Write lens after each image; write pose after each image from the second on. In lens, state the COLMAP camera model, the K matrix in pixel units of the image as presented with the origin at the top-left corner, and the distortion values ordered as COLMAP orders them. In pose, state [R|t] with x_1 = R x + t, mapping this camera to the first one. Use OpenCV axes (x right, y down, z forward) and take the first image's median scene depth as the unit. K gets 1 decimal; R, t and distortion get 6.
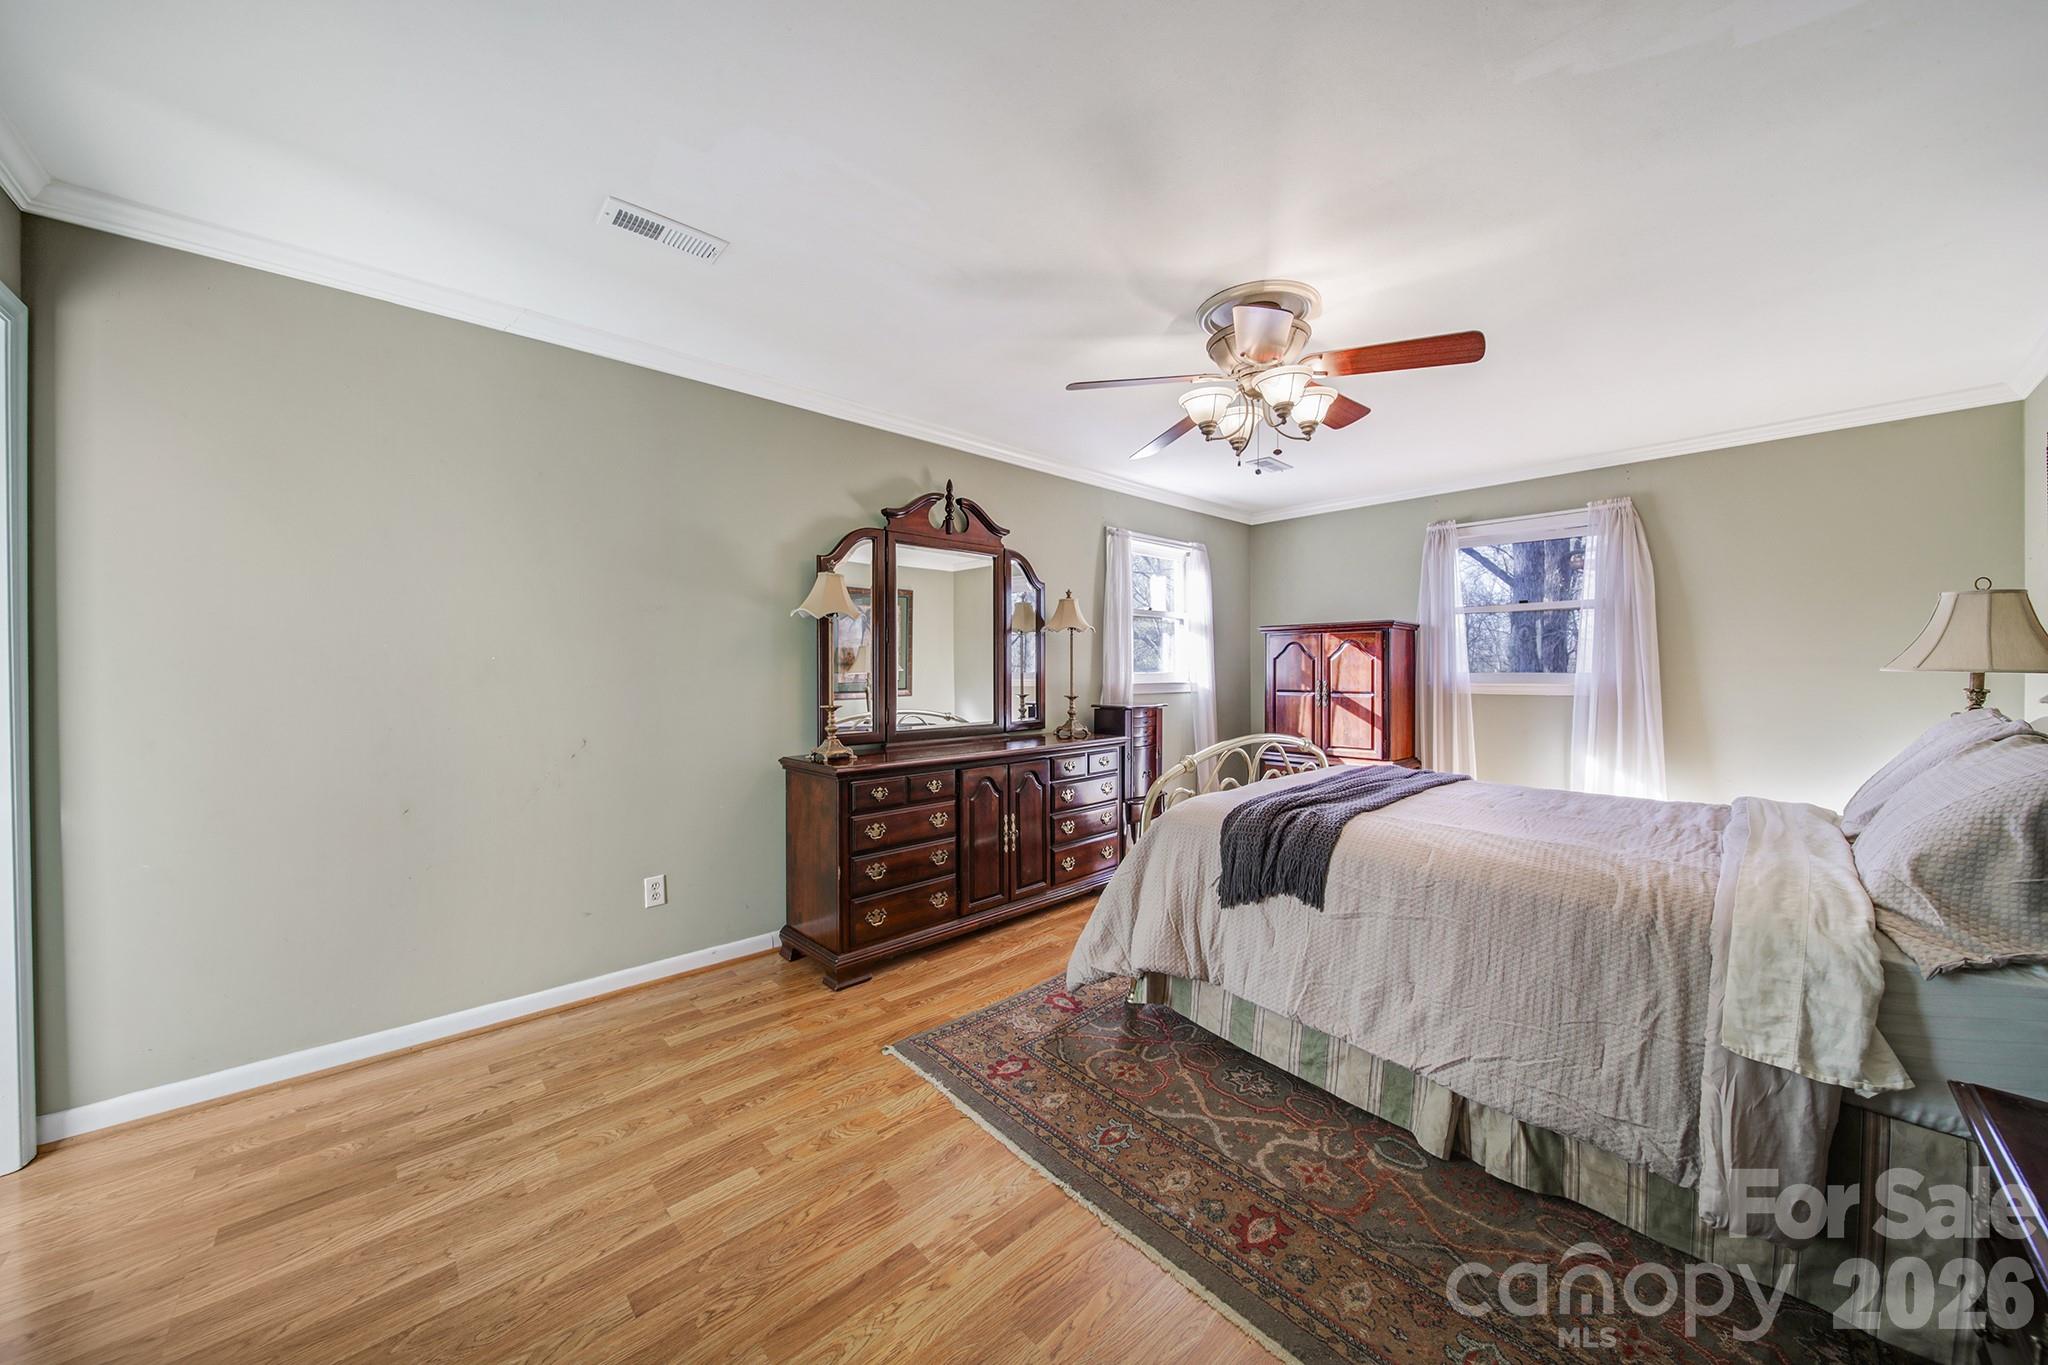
lens RADIAL K [[712.9, 0, 1024.5], [0, 712.9, 679.7], [0, 0, 1]] dist [0.001565, -0.001060]
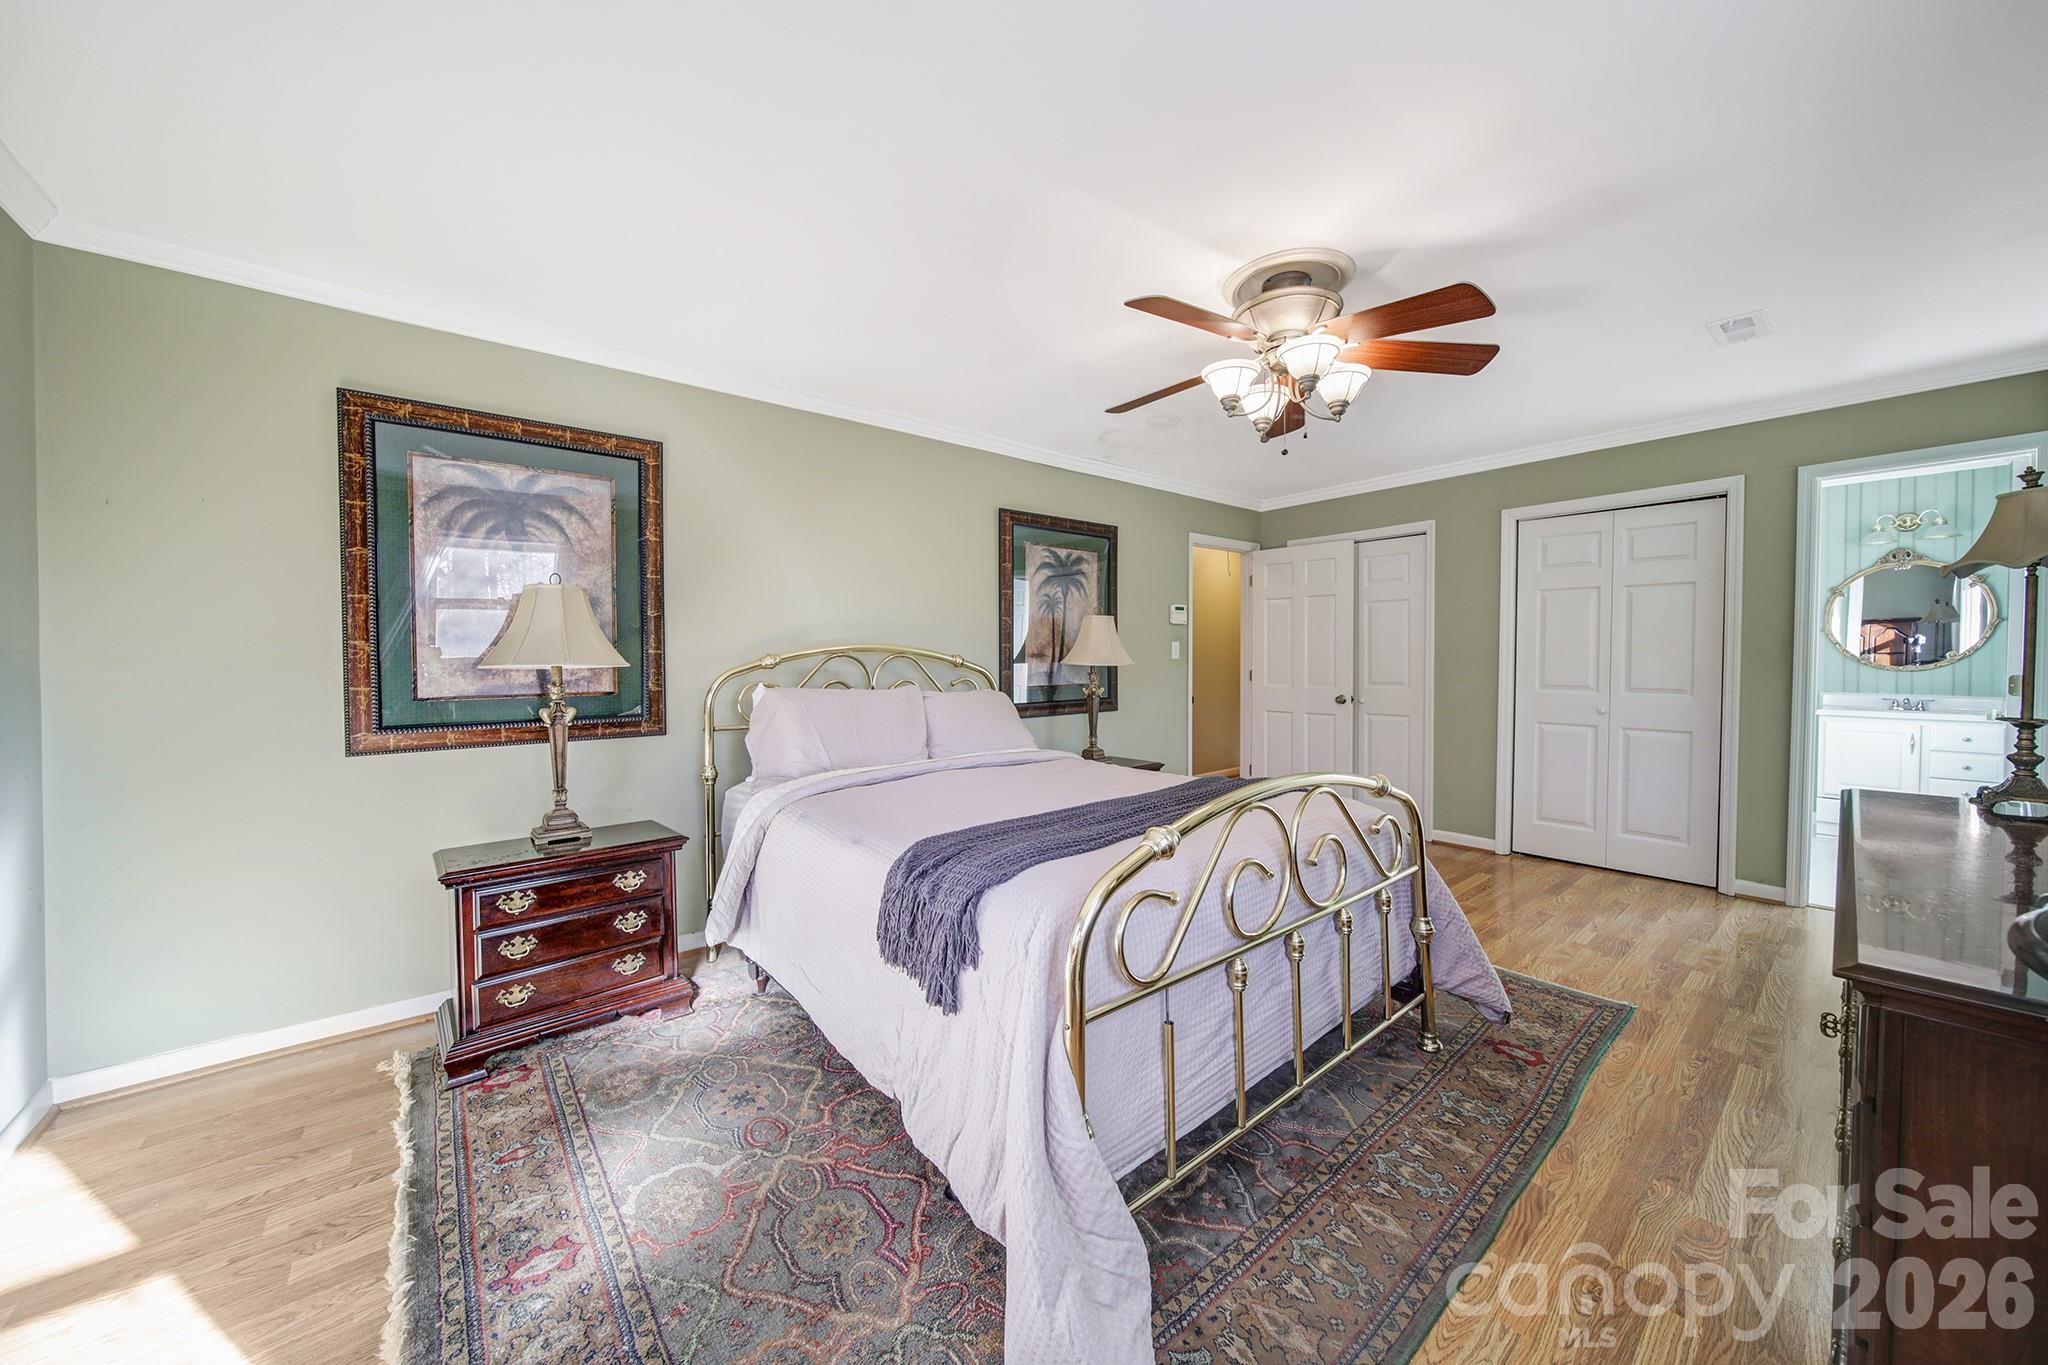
lens RADIAL K [[712.9, 0, 1024.1], [0, 712.9, 672.8], [0, 0, 1]] dist [0.001565, -0.001060]
pose [[-0.997064, 0.007789, 0.076178, 0.844674], [0.009127, 0.999810, 0.017228, -0.035027], [-0.076029, 0.017873, -0.996945, 2.770195]]
